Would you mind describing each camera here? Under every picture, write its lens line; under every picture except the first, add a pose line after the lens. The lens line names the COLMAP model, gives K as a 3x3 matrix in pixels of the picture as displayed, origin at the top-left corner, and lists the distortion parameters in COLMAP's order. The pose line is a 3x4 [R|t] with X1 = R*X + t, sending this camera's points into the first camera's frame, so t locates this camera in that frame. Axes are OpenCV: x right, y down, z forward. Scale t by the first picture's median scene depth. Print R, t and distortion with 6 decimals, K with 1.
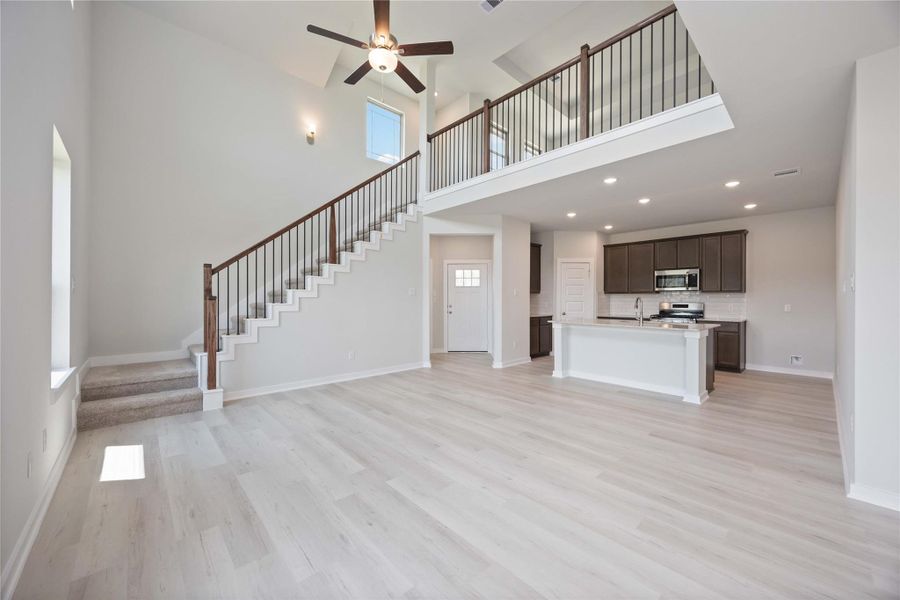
lens RADIAL K [[342.4, 0, 451.9], [0, 342.4, 296.9], [0, 0, 1]] dist [-0.005845, -0.000126]
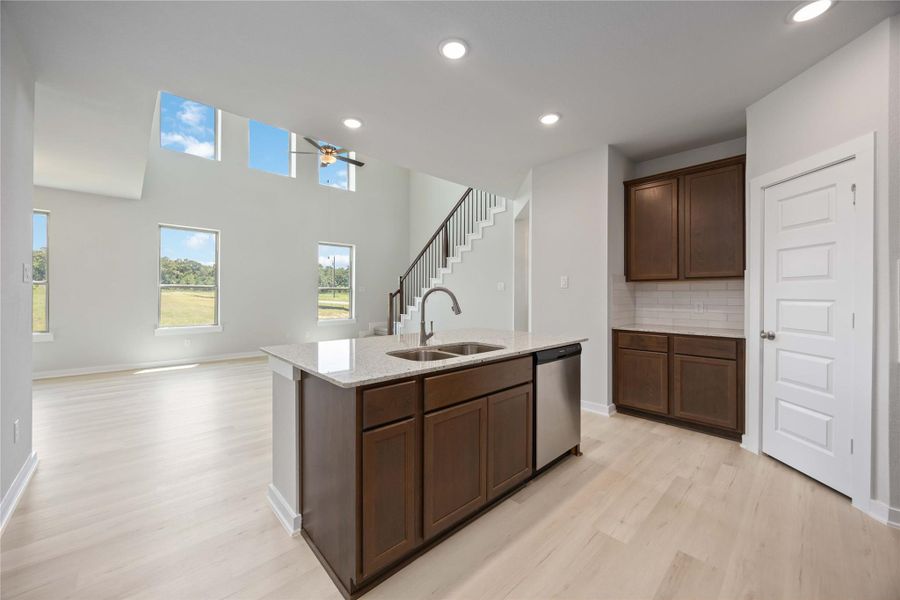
lens RADIAL K [[342.4, 0, 451.9], [0, 342.4, 296.9], [0, 0, 1]] dist [-0.005845, -0.000126]
pose [[0.016529, 0.001549, -0.999862, 1.105963], [0.001950, 0.999997, 0.001582, 0.014994], [0.999861, -0.001976, 0.016526, 1.130965]]
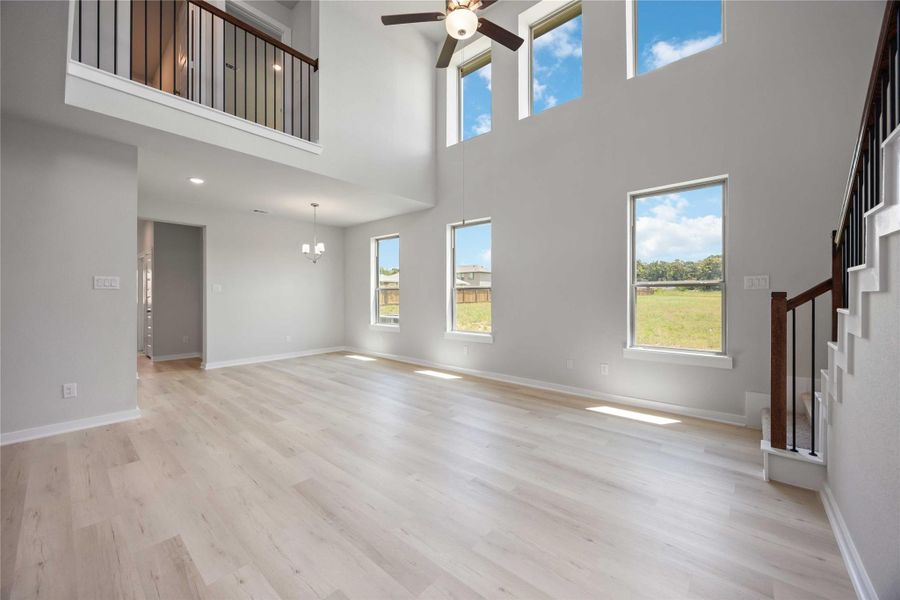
lens RADIAL K [[342.4, 0, 451.9], [0, 342.4, 296.9], [0, 0, 1]] dist [-0.005845, -0.000126]
pose [[-0.993902, -0.002706, -0.110230, -0.056830], [-0.002734, 0.999996, 0.000106, 0.005608], [0.110229, 0.000406, -0.993906, 1.309064]]
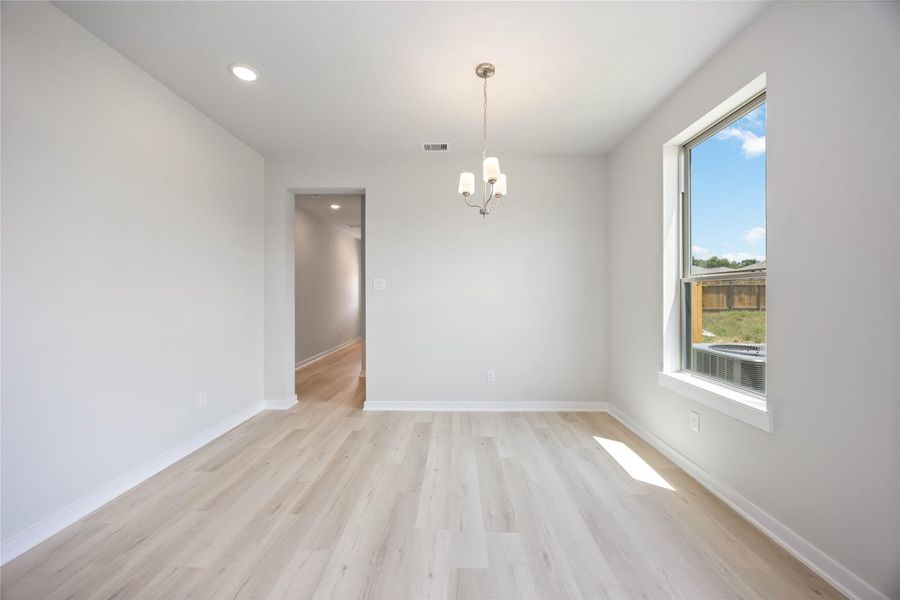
lens RADIAL K [[333.5, 0, 455.4], [0, 333.5, 298.7], [0, 0, 1]] dist [0.000745, -0.000001]
pose [[-0.731600, -0.009397, 0.681670, 0.008247], [-0.003891, 0.999946, 0.009609, -0.001704], [-0.681723, 0.004377, -0.731597, 0.385882]]
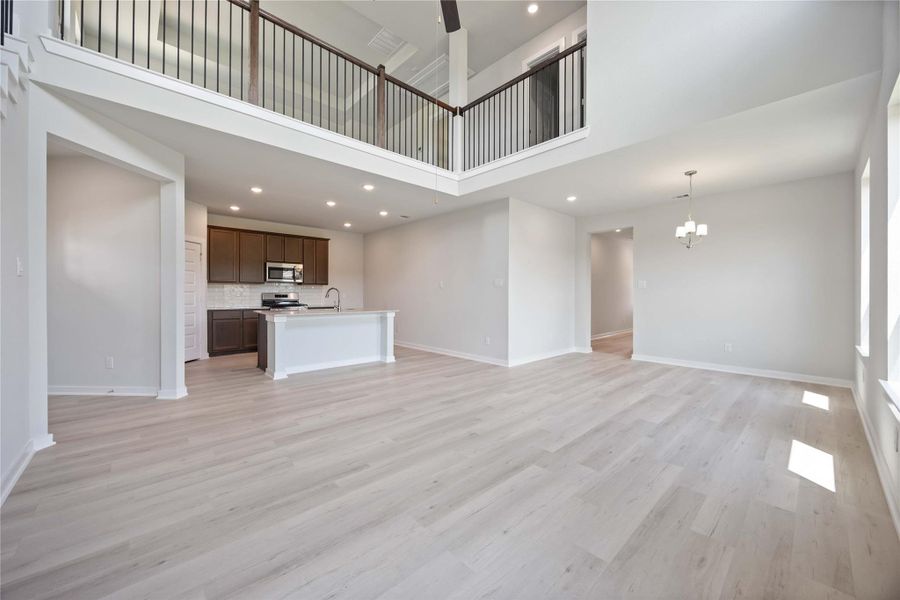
lens RADIAL K [[341.9, 0, 449.5], [0, 341.9, 292.6], [0, 0, 1]] dist [-0.000967, 0.000122]
pose [[0.003231, -0.003348, 0.999989, -0.666141], [-0.008987, 0.999954, 0.003377, 0.011056], [-0.999954, -0.008998, 0.003201, 0.682360]]
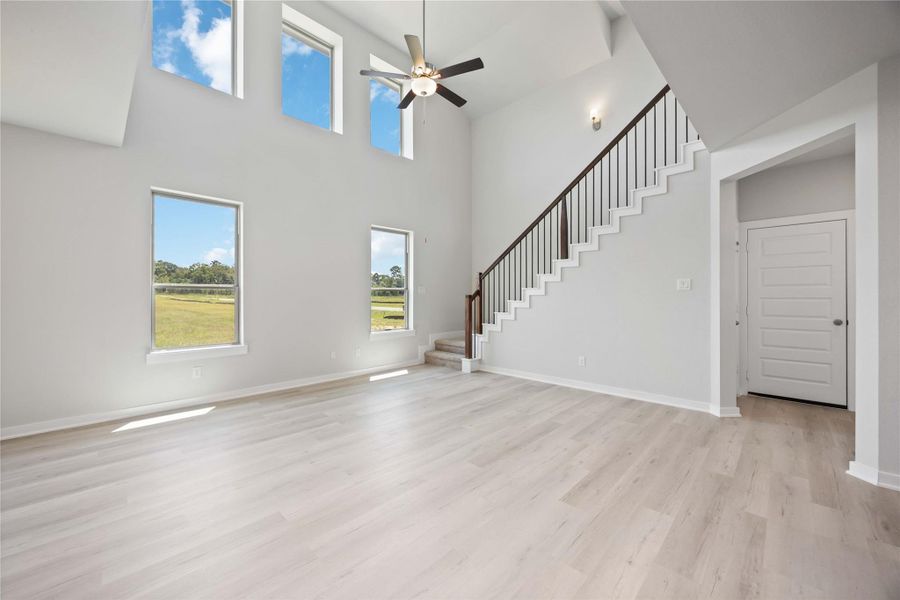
lens RADIAL K [[347.8, 0, 447.3], [0, 347.8, 299.0], [0, 0, 1]] dist [-0.000181, 0.000090]
pose [[0.044024, 0.003020, -0.999026, 0.668224], [0.007590, 0.999966, 0.003357, 0.007229], [0.999002, -0.007731, 0.044000, 0.719023]]
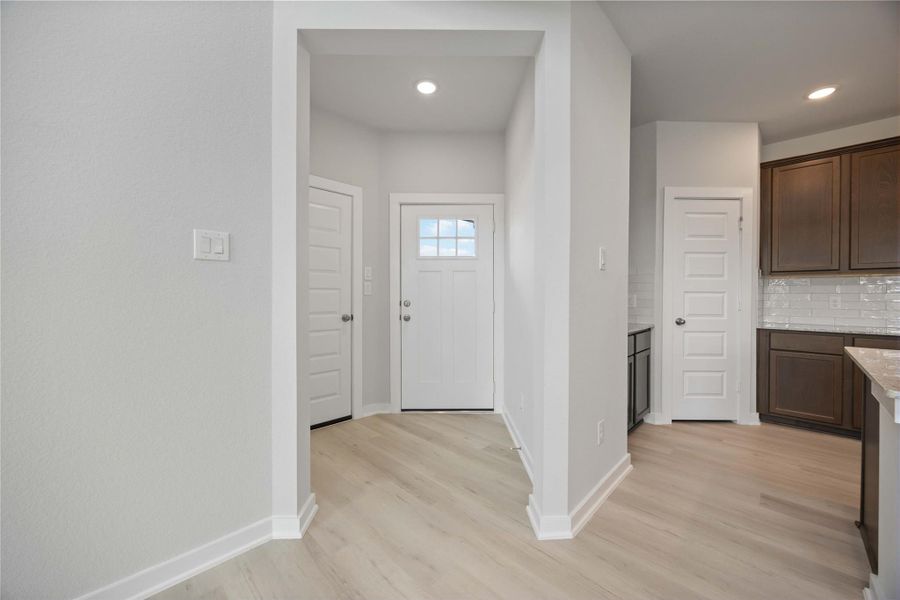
lens RADIAL K [[342.4, 0, 451.9], [0, 342.4, 296.9], [0, 0, 1]] dist [-0.005845, -0.000126]
pose [[0.998933, 0.000975, 0.046167, 0.056137], [-0.001529, 0.999927, 0.011974, 0.023539], [-0.046151, -0.012032, 0.998862, 1.002058]]
